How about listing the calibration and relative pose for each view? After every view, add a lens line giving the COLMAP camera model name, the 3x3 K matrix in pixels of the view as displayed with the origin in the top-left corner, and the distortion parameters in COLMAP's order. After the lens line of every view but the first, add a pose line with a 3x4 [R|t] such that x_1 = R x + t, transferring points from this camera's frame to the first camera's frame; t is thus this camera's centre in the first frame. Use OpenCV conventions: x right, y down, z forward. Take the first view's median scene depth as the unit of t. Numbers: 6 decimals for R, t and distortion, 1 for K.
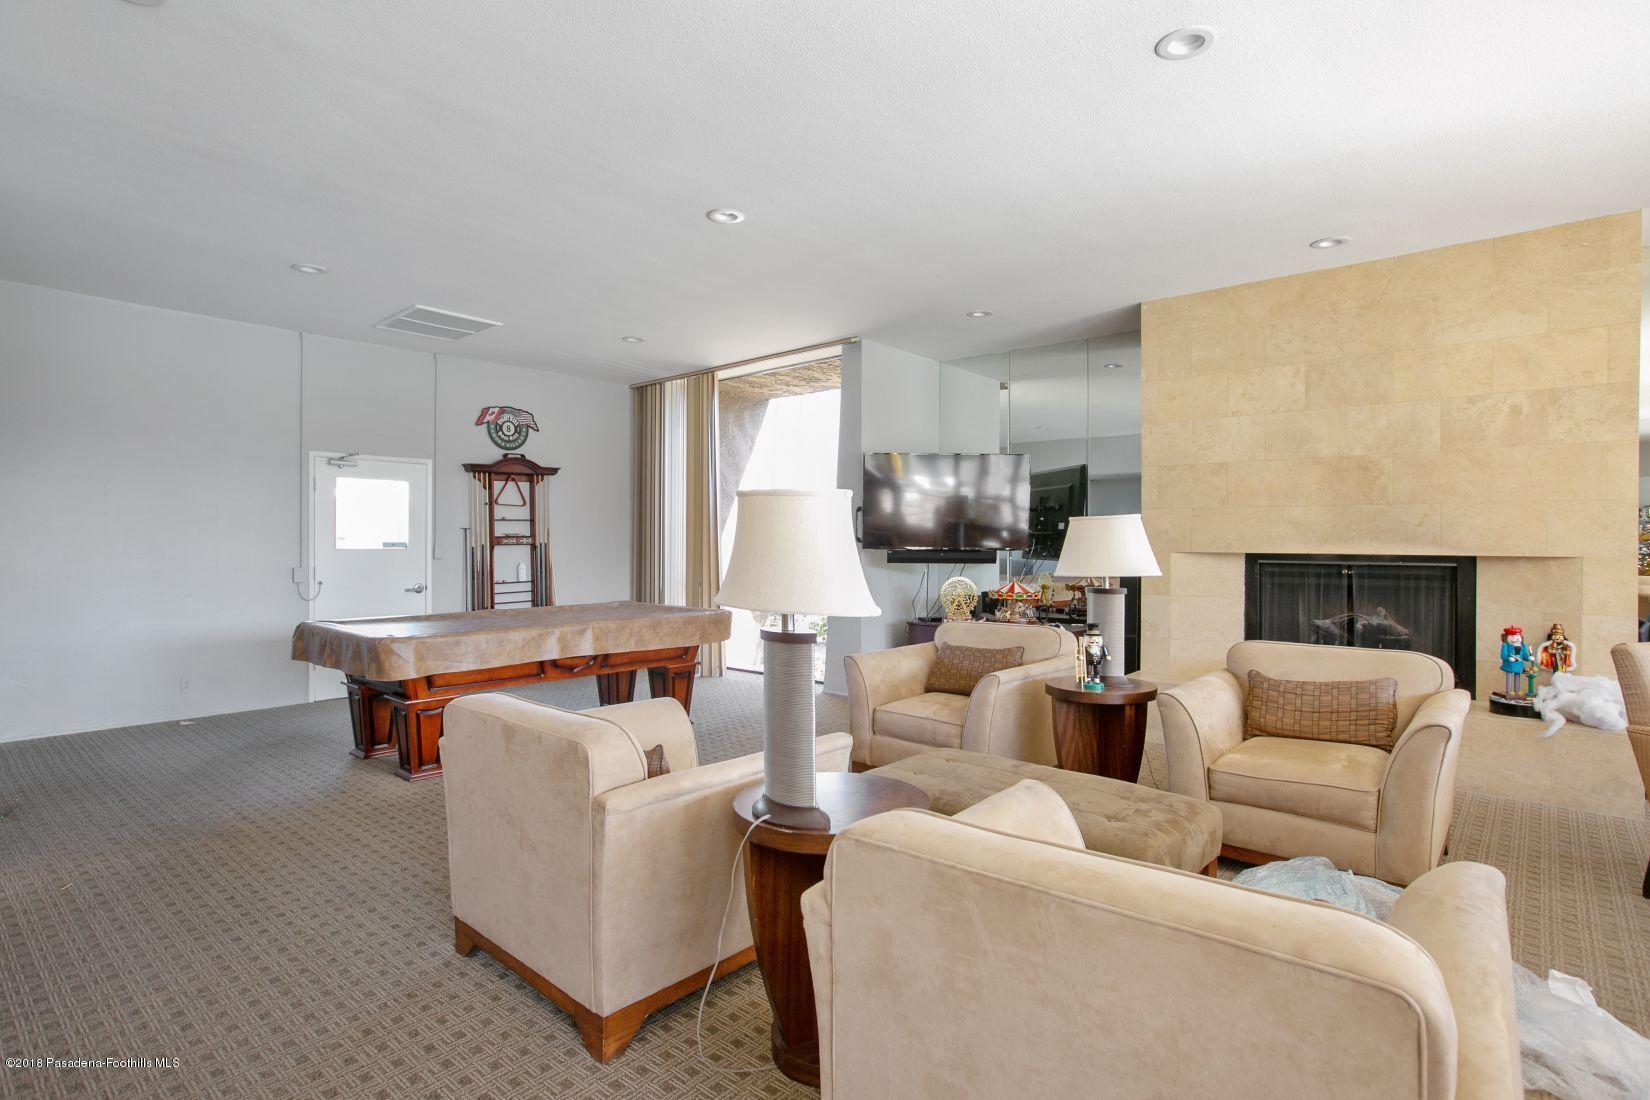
lens RADIAL K [[848.4, 0, 824.8], [0, 848.4, 544.6], [0, 0, 1]] dist [-0.020864, 0.000353]
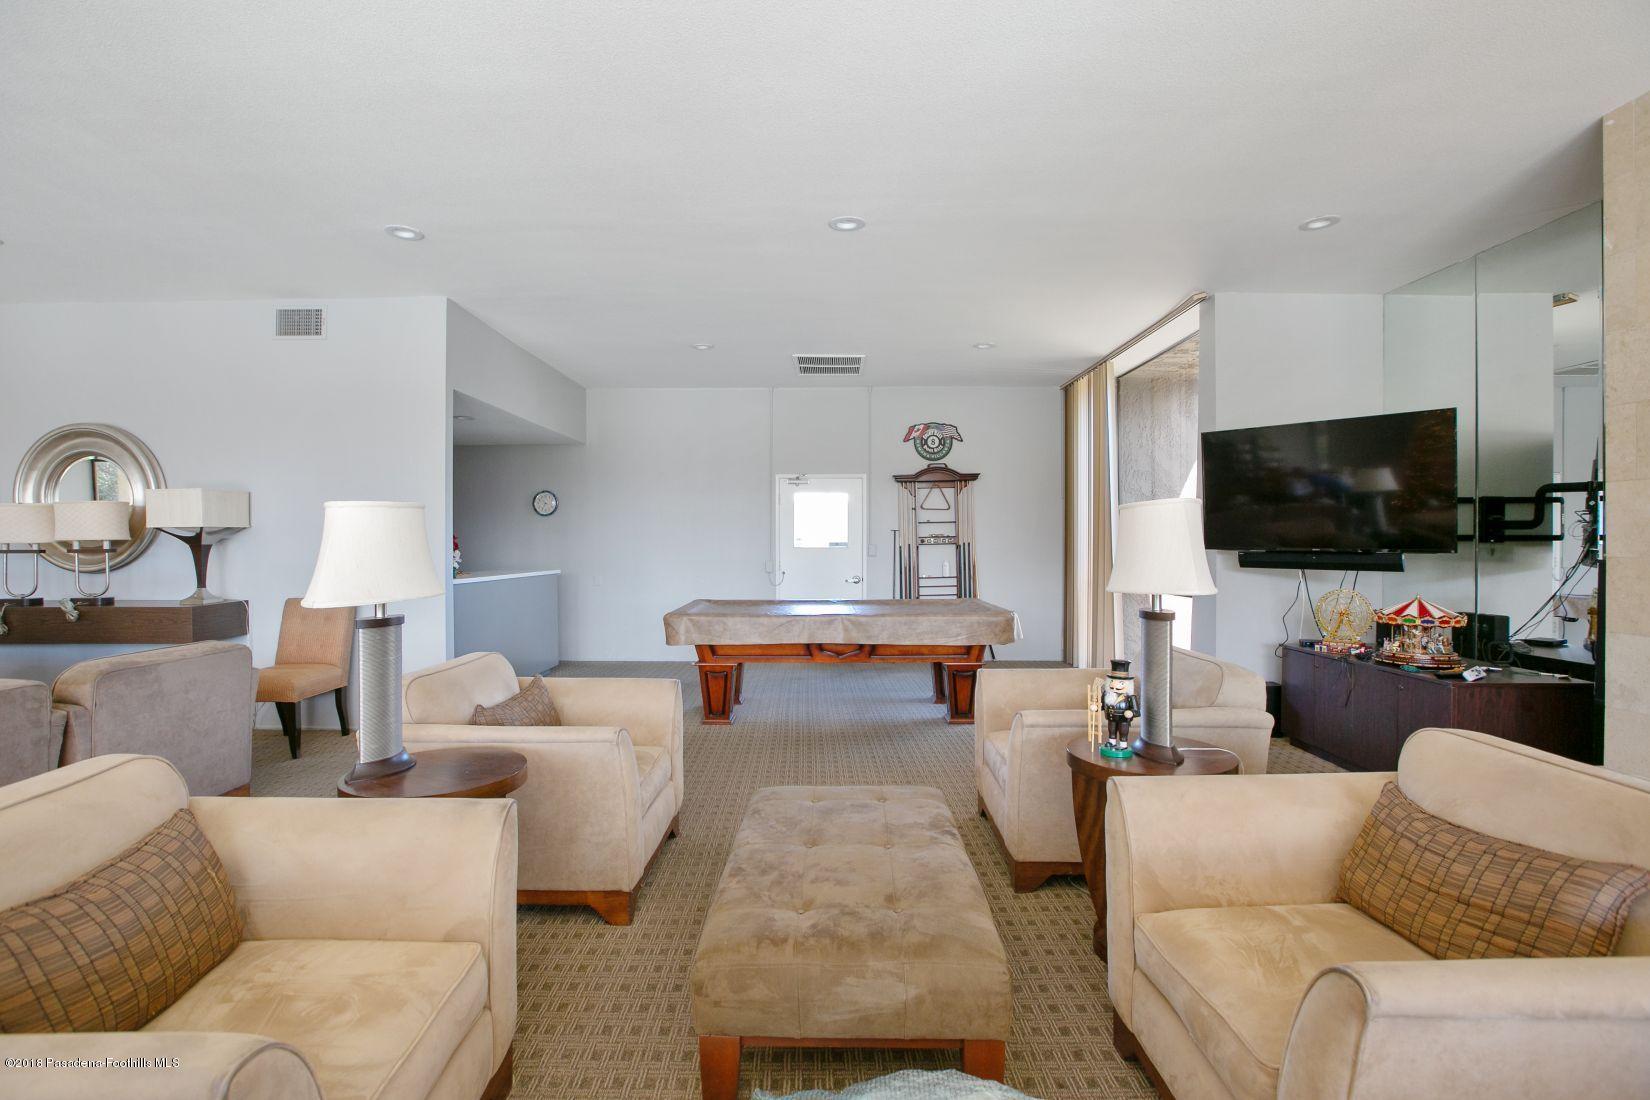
lens RADIAL K [[768.6, 0, 824.6], [0, 768.6, 551.6], [0, 0, 1]] dist [0.000794, 0.001035]
pose [[0.680863, 0.009074, -0.732355, 0.288004], [-0.001739, 0.999940, 0.010773, -0.000515], [0.732409, -0.006061, 0.680838, 0.189654]]
